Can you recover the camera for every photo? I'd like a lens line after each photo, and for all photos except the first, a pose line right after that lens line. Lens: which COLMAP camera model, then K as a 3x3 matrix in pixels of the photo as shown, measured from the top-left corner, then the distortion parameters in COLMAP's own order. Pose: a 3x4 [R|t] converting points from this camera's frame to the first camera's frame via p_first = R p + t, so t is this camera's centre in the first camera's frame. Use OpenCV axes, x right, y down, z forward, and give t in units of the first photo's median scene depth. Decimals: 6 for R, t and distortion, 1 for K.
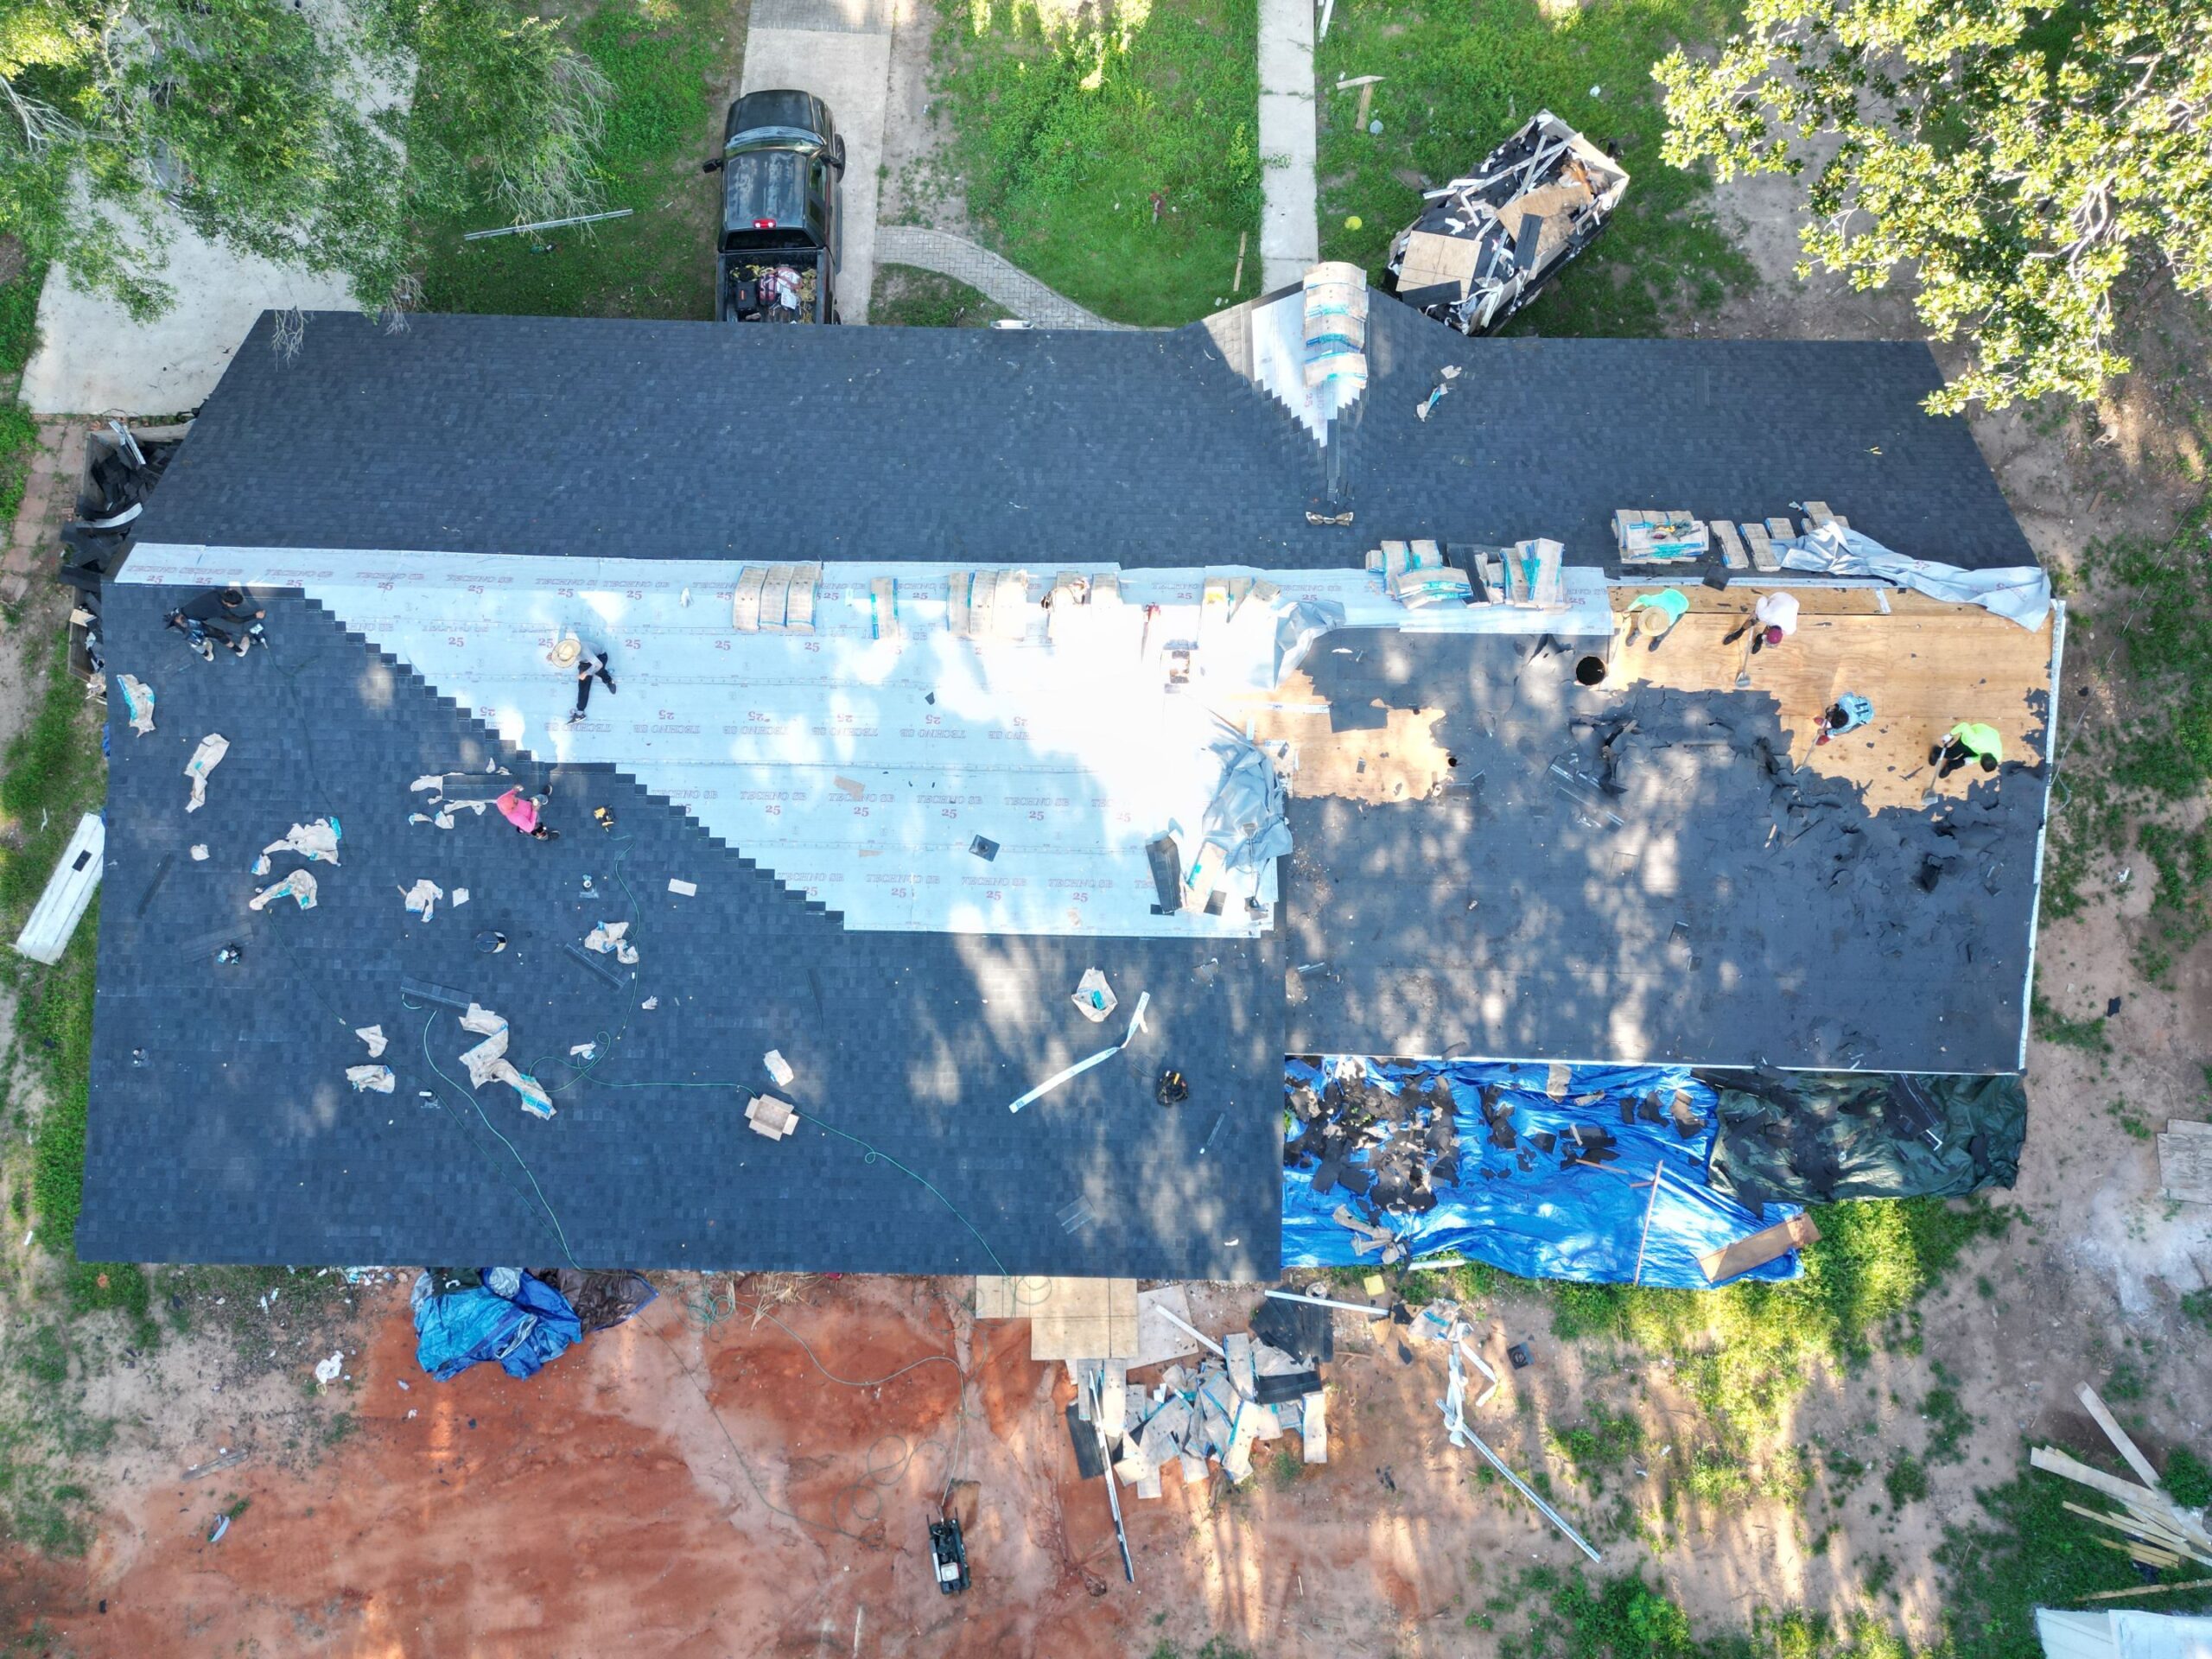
lens RADIAL K [[1525.8, 0, 1109.9], [0, 1525.8, 825.6], [0, 0, 1]] dist [0.004975, 0.001430]
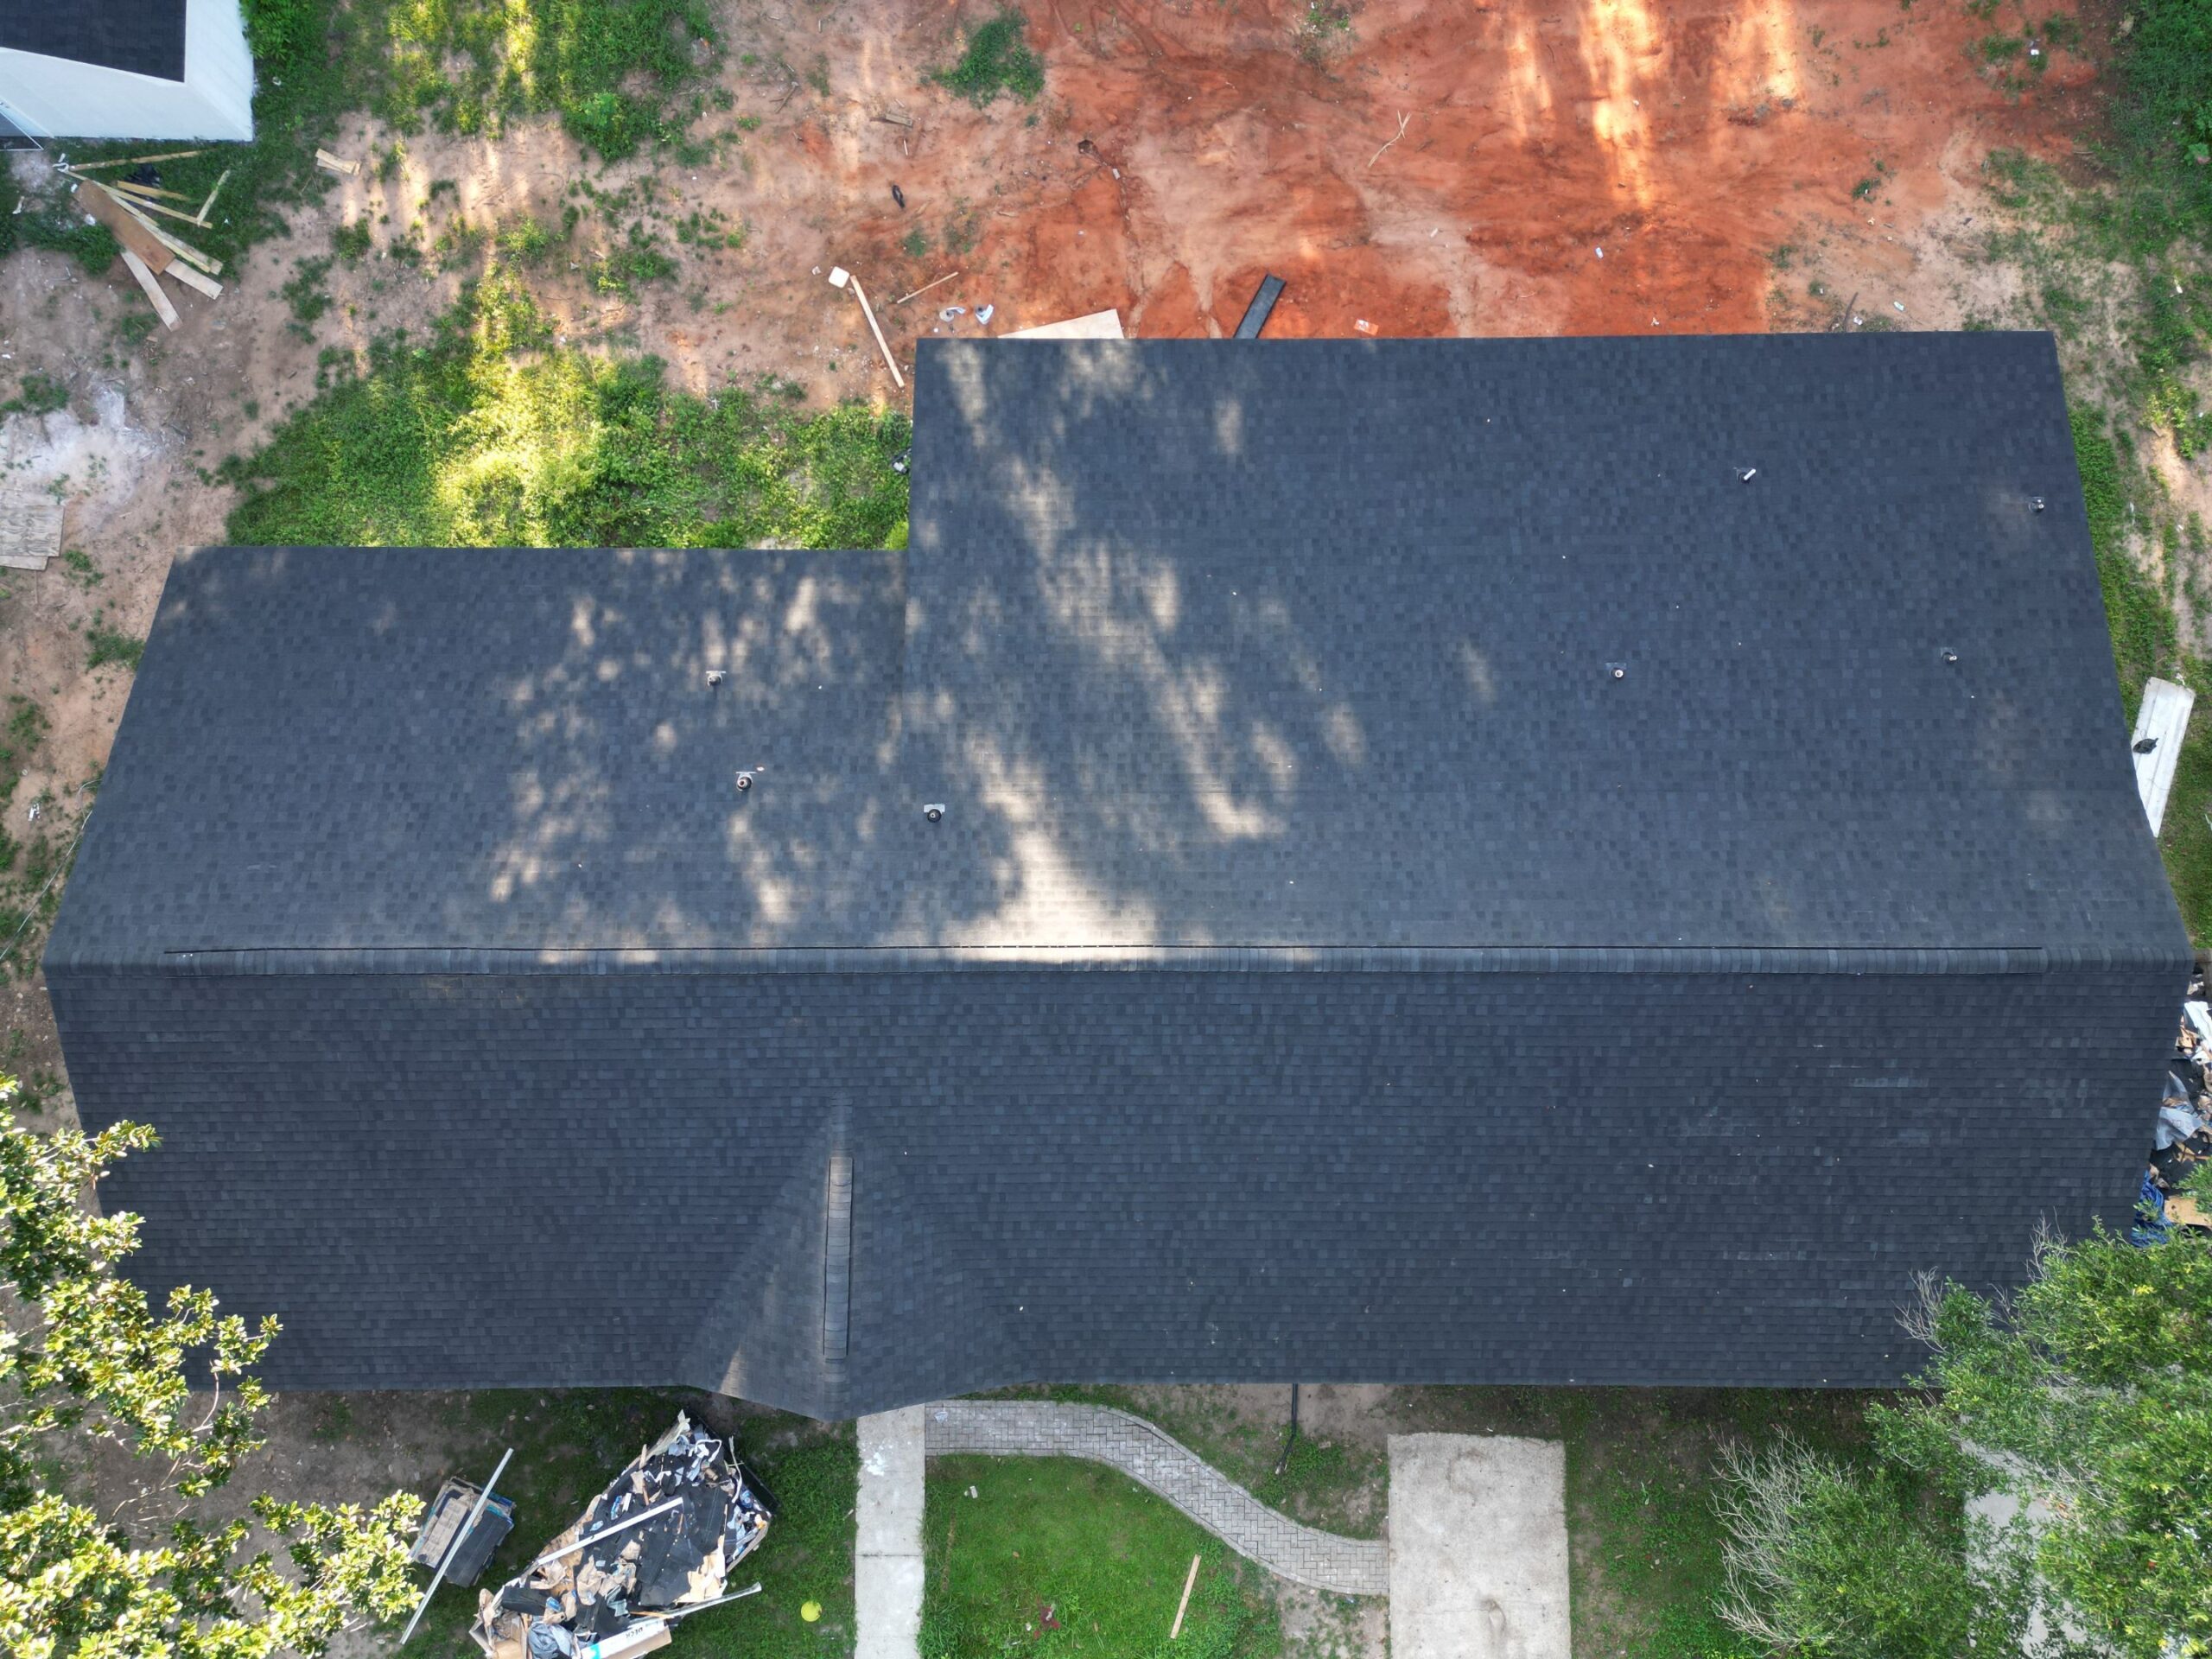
lens RADIAL K [[1525.8, 0, 1109.1], [0, 1525.8, 829.9], [0, 0, 1]] dist [0.004975, 0.001430]
pose [[-0.999737, 0.022217, -0.005694, -0.007552], [-0.022853, -0.944103, 0.328859, -0.339259], [0.001930, 0.328903, 0.944362, 0.101219]]
